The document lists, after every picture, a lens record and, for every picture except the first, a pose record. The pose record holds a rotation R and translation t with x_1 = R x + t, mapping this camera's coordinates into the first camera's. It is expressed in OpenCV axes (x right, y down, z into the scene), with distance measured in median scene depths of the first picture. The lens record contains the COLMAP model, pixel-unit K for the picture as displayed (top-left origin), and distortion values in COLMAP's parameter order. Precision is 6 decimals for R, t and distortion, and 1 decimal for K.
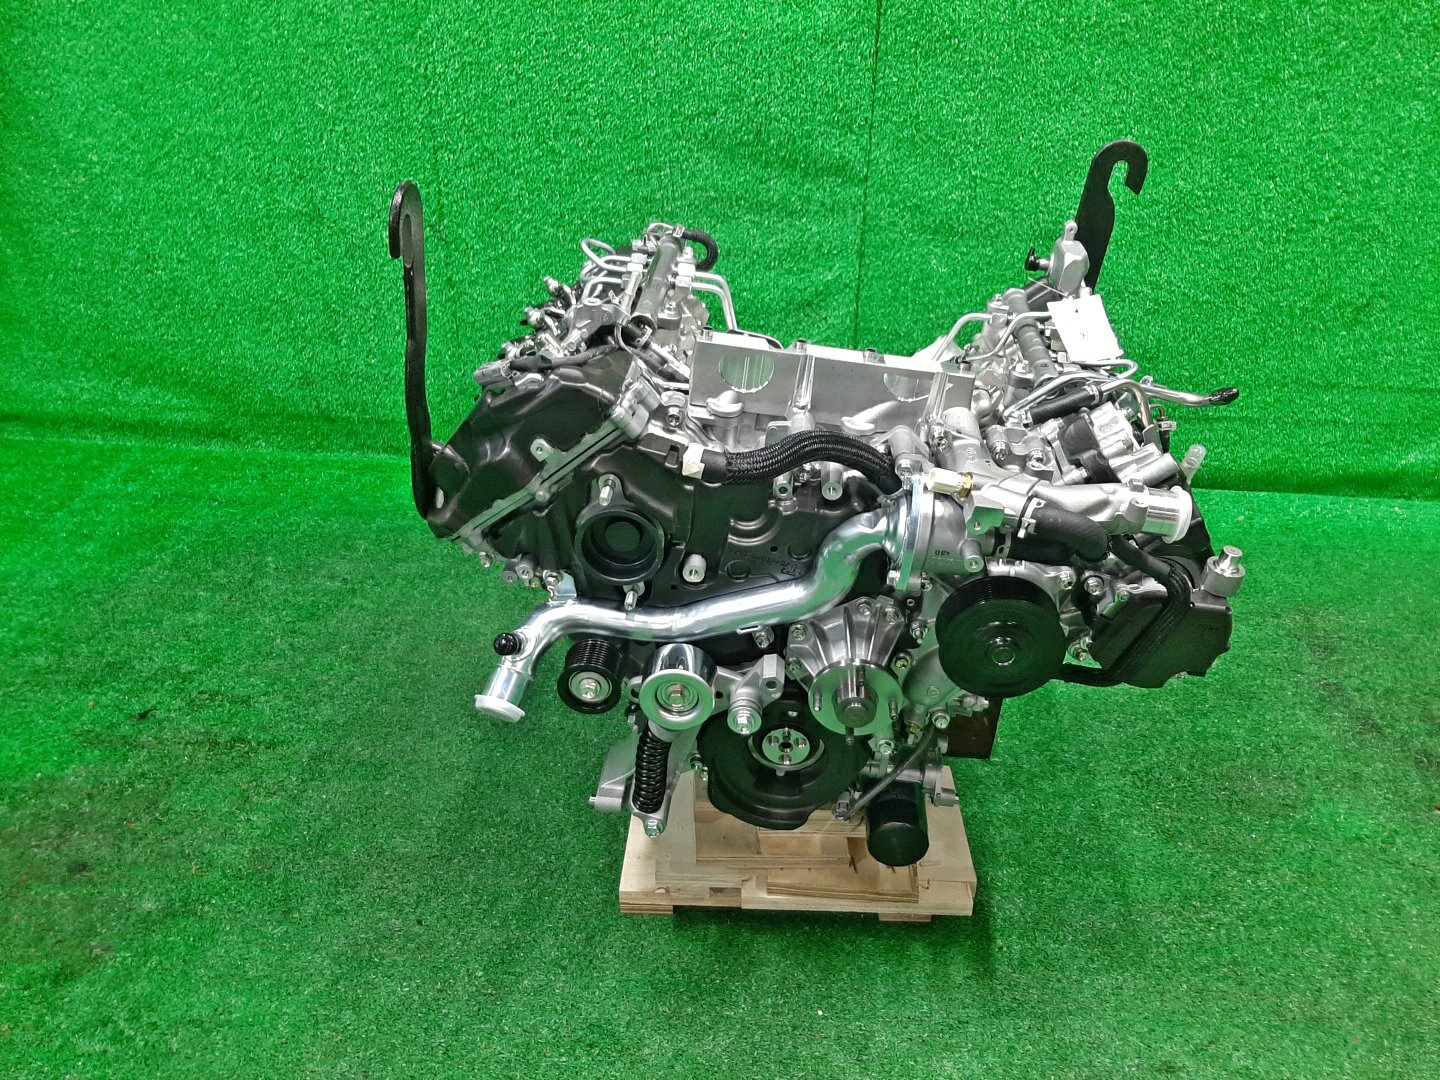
lens RADIAL K [[1116.7, 0, 727.7], [0, 1116.7, 532.9], [0, 0, 1]] dist [0.056971, -0.103532]
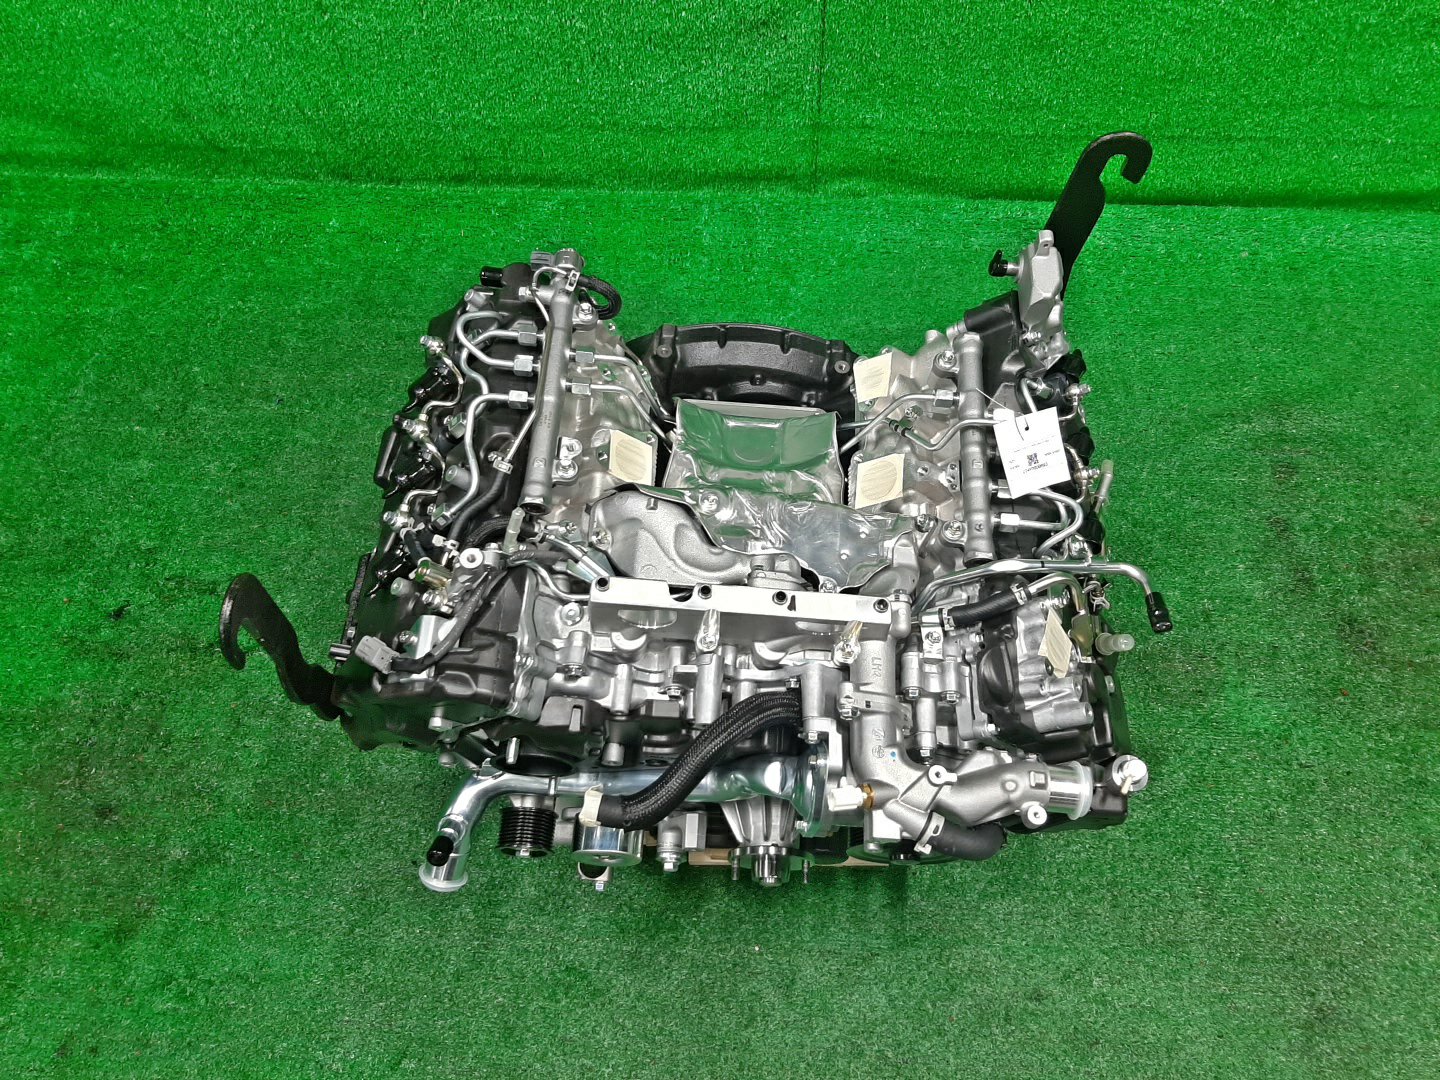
lens RADIAL K [[1116.7, 0, 727.7], [0, 1116.7, 532.9], [0, 0, 1]] dist [0.056971, -0.103532]
pose [[0.999285, -0.034516, -0.015415, 0.058711], [0.037501, 0.853882, 0.519114, -0.400005], [-0.004755, -0.519321, 0.854566, 0.140052]]
